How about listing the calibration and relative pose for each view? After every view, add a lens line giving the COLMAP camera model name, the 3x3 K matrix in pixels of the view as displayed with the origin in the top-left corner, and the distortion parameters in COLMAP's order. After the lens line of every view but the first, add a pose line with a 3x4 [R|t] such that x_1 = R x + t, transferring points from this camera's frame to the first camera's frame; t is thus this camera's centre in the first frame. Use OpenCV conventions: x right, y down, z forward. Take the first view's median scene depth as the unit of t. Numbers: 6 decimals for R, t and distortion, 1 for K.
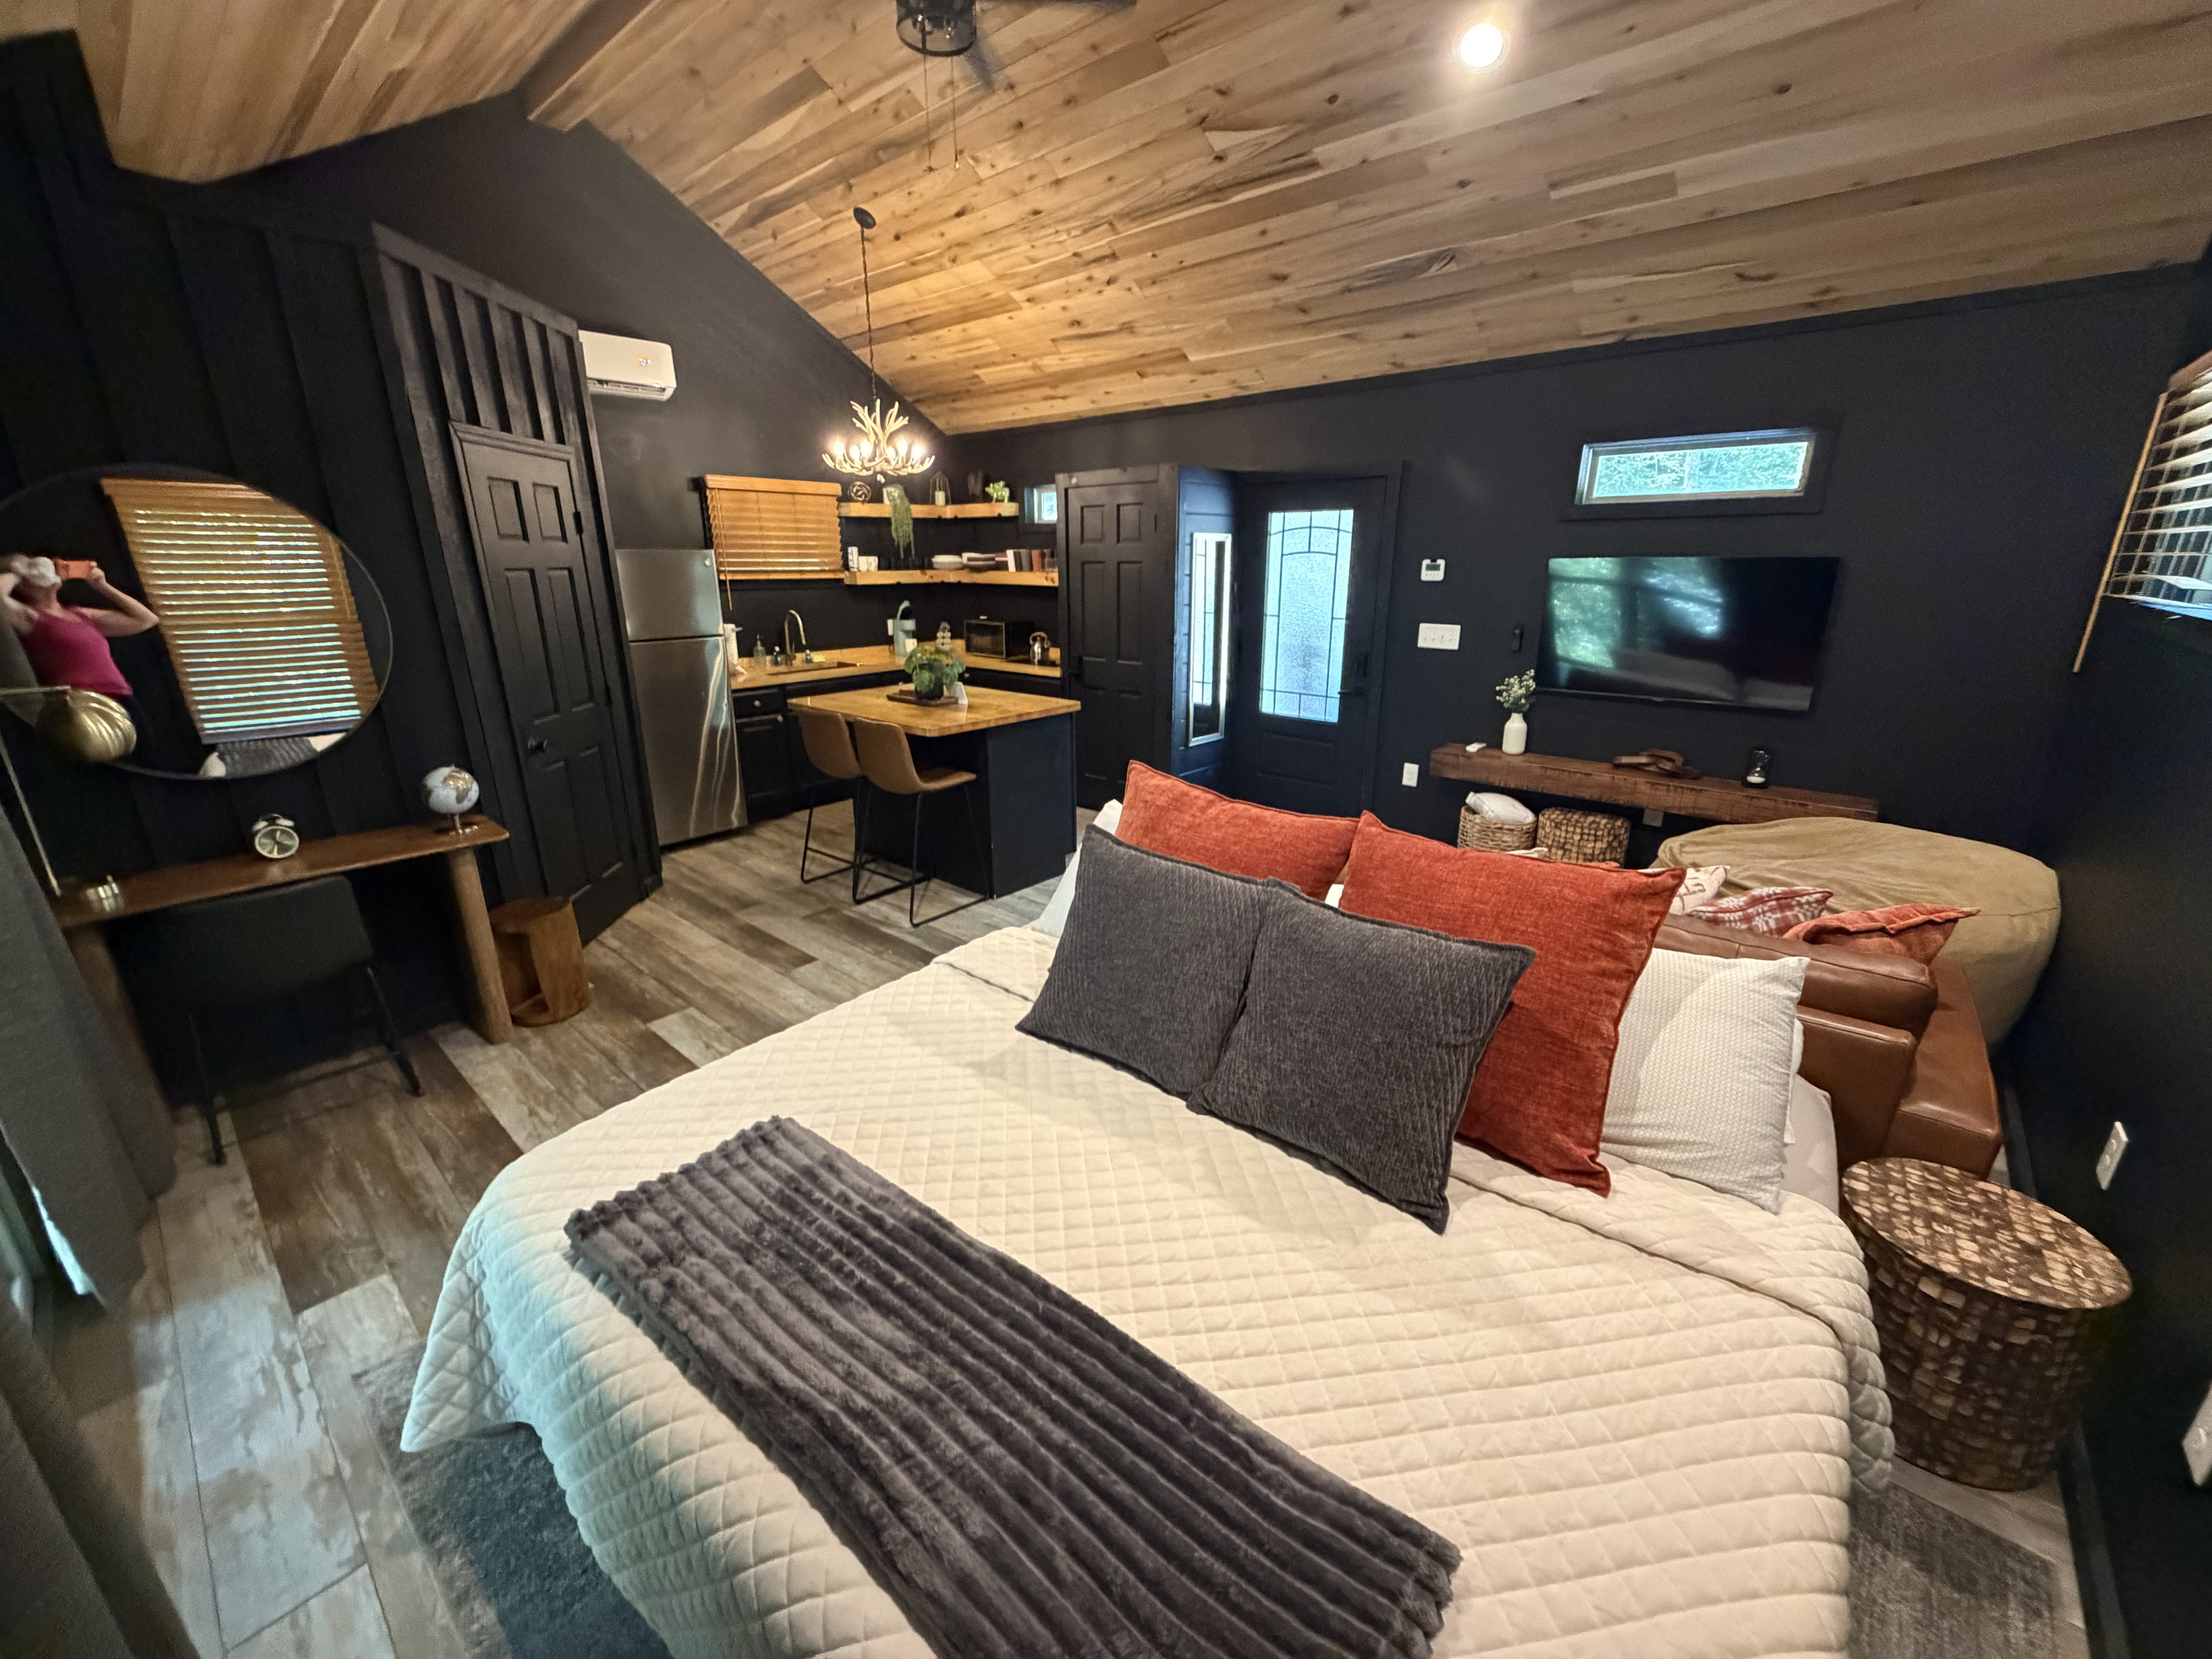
lens RADIAL K [[877.6, 0, 1102.3], [0, 877.6, 831.7], [0, 0, 1]] dist [-0.002515, -0.000365]
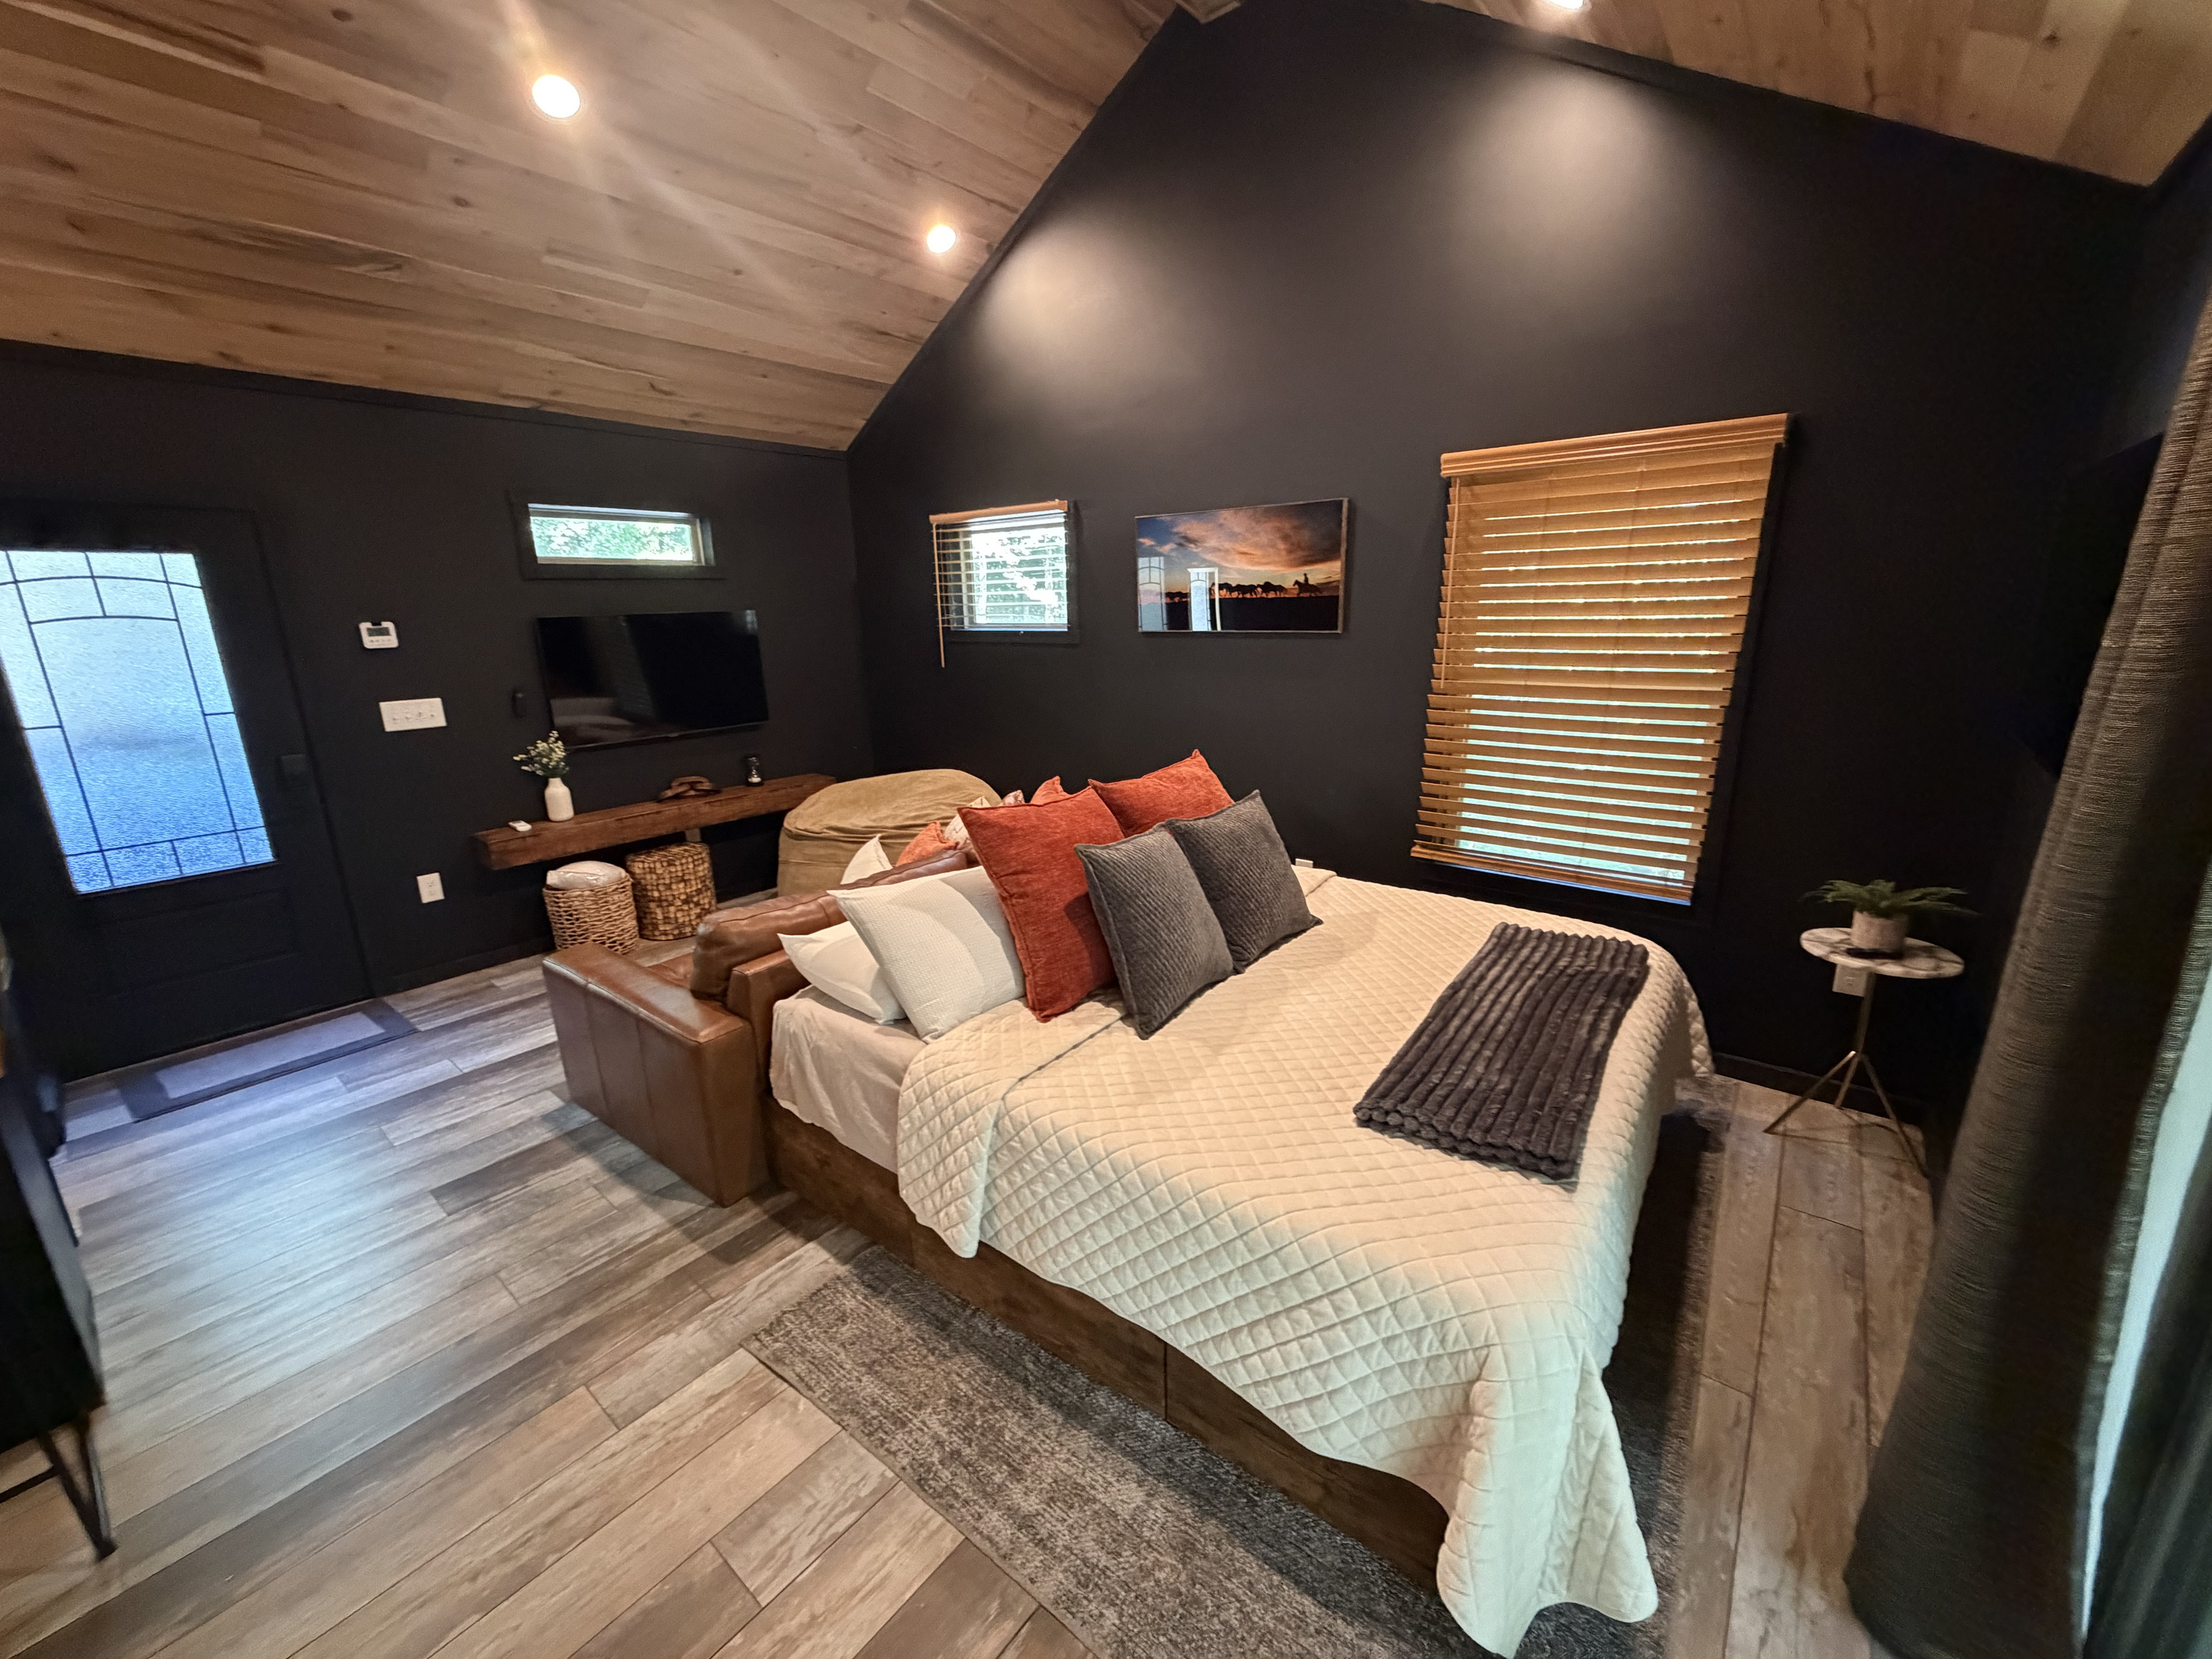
lens RADIAL K [[877.6, 0, 1098.6], [0, 877.6, 830.3], [0, 0, 1]] dist [-0.002515, -0.000365]
pose [[-0.041390, -0.246772, 0.968189, -0.497730], [0.318172, 0.915318, 0.246898, -0.135031], [-0.947129, 0.318270, 0.040631, 0.439145]]
